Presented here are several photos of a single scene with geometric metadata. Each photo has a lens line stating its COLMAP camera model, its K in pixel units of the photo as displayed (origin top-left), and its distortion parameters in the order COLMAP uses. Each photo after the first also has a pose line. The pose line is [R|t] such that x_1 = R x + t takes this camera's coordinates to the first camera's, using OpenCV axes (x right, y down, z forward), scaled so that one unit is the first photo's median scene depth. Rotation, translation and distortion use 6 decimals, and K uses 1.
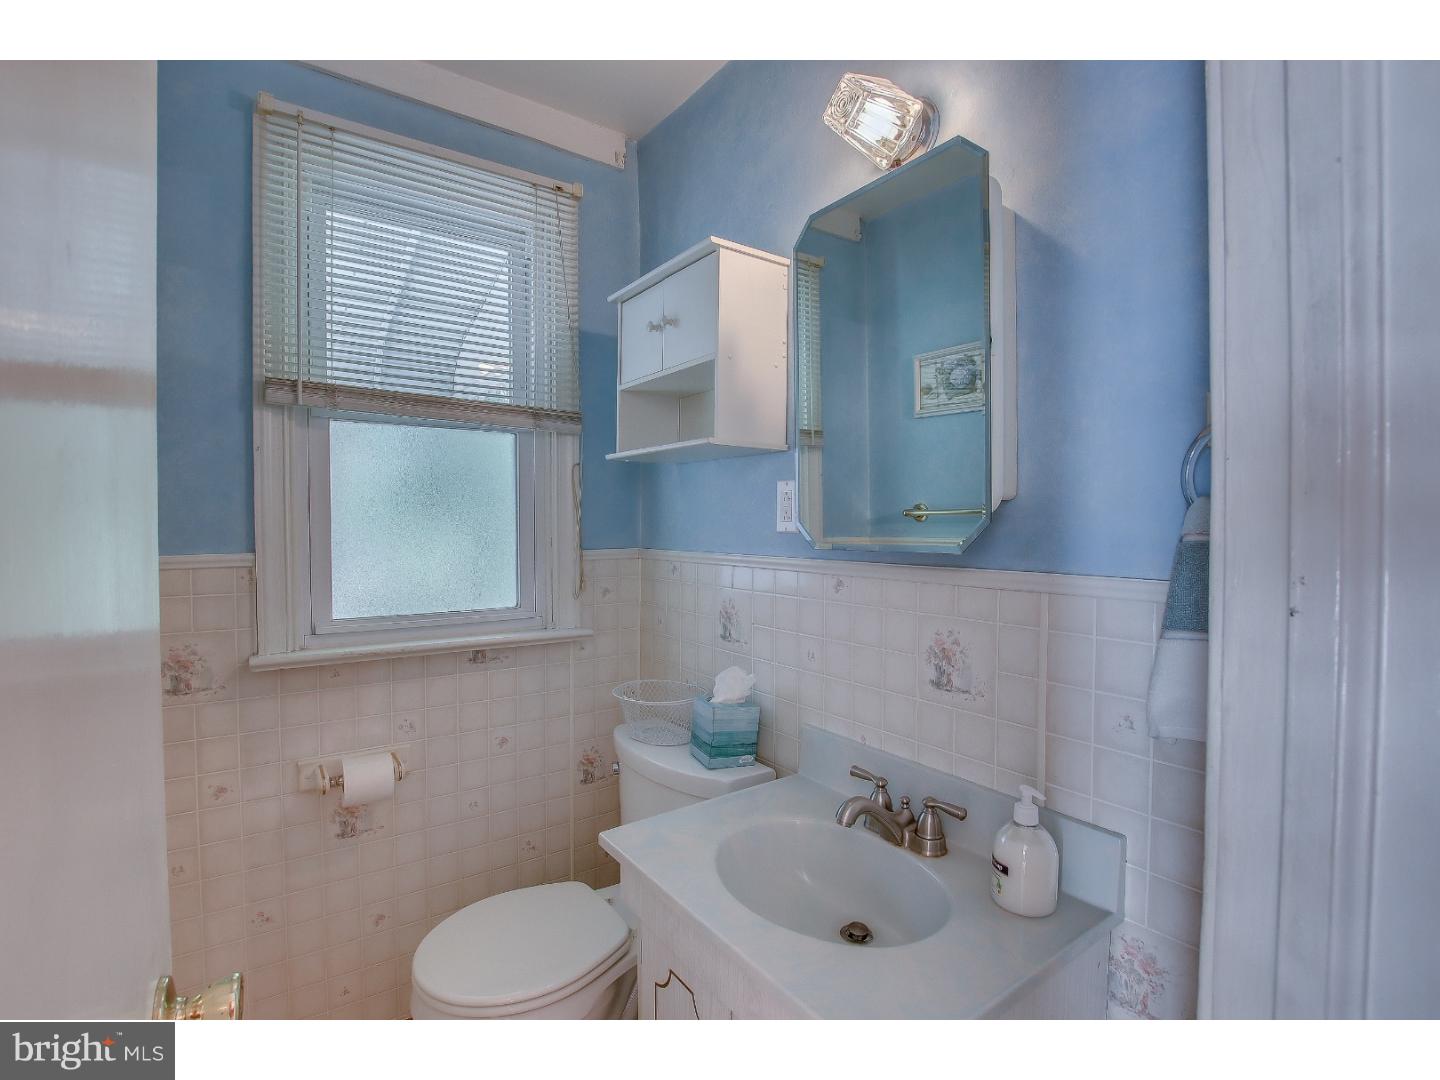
lens RADIAL K [[690.1, 0, 731.2], [0, 690.1, 541.9], [0, 0, 1]] dist [-0.033594, 0.004204]
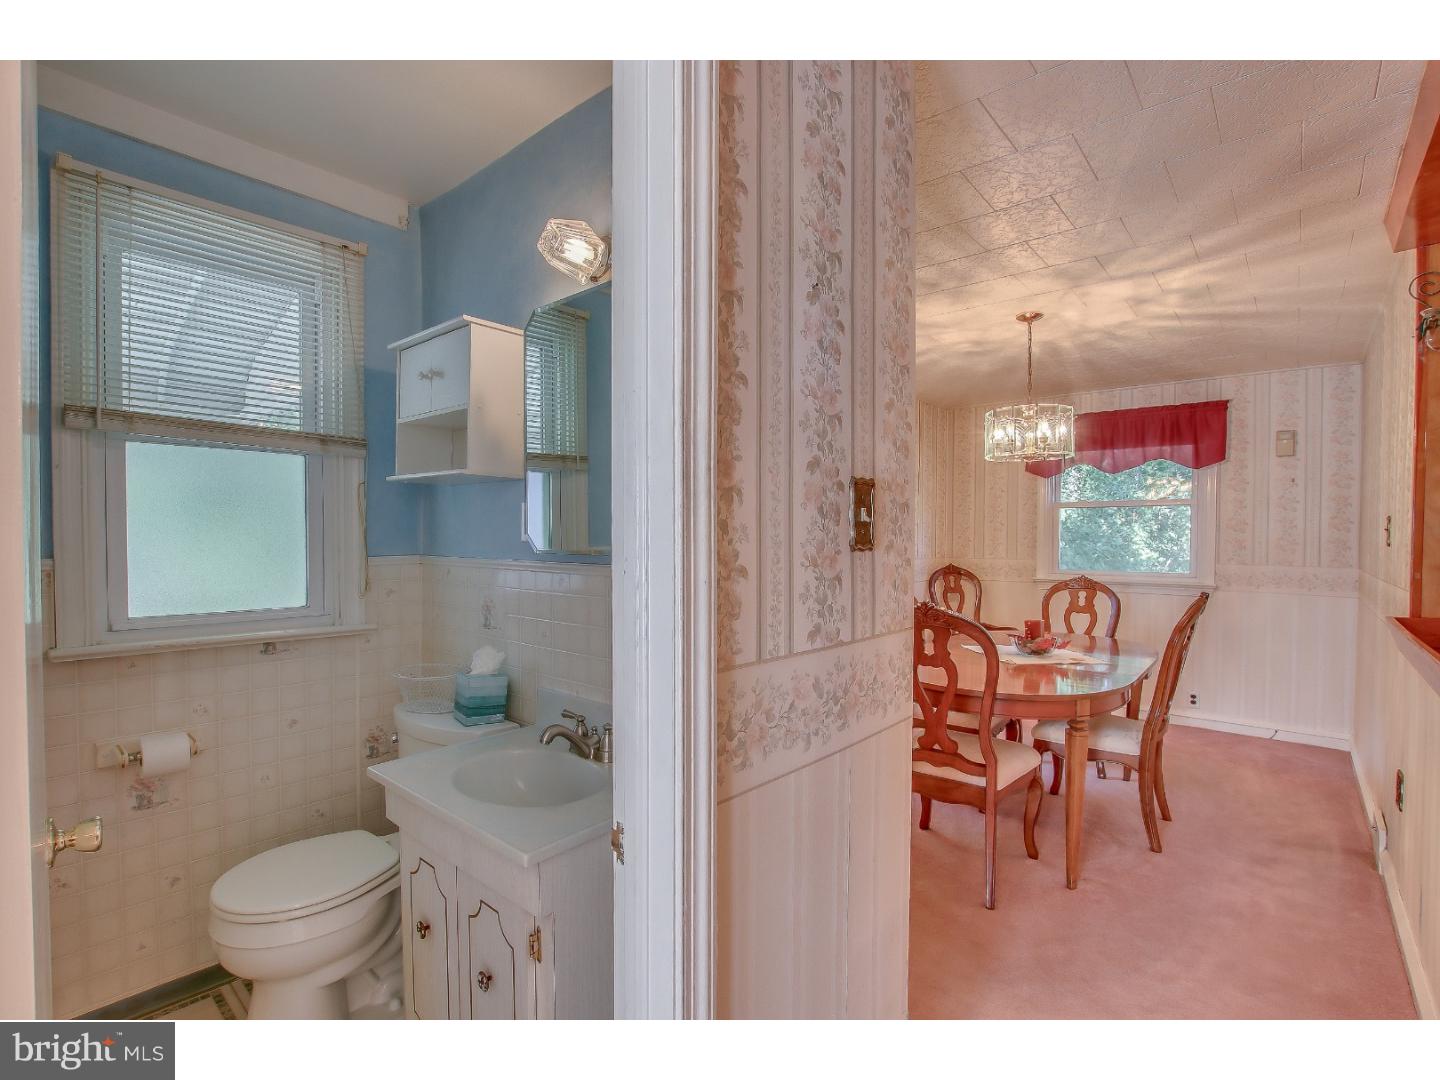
lens RADIAL K [[690.1, 0, 705.9], [0, 690.1, 552.9], [0, 0, 1]] dist [-0.033594, 0.004204]
pose [[0.977446, -0.000823, 0.211184, 0.120086], [0.000886, 1.000000, -0.000204, 0.007153], [-0.211184, 0.000386, 0.977446, -0.306689]]
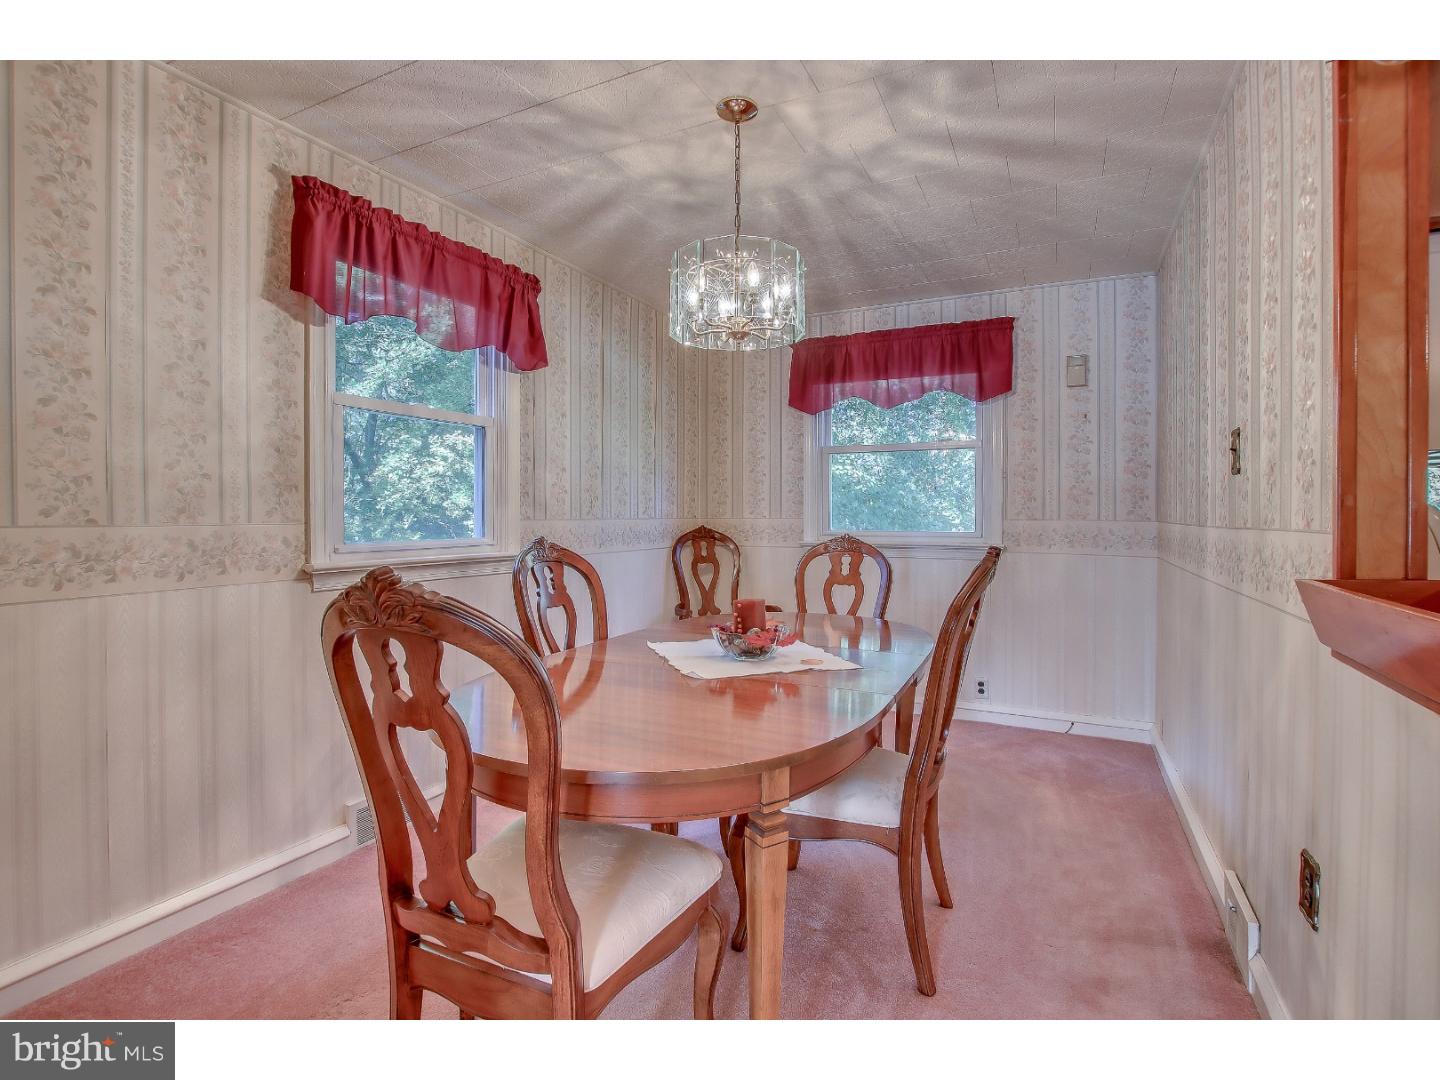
lens RADIAL K [[690.1, 0, 714.1], [0, 690.1, 521.6], [0, 0, 1]] dist [-0.033594, 0.004204]
pose [[0.893319, -0.003942, 0.449406, 0.931206], [0.010208, 0.999882, -0.011520, 0.082967], [-0.449308, 0.014879, 0.893253, 0.420895]]
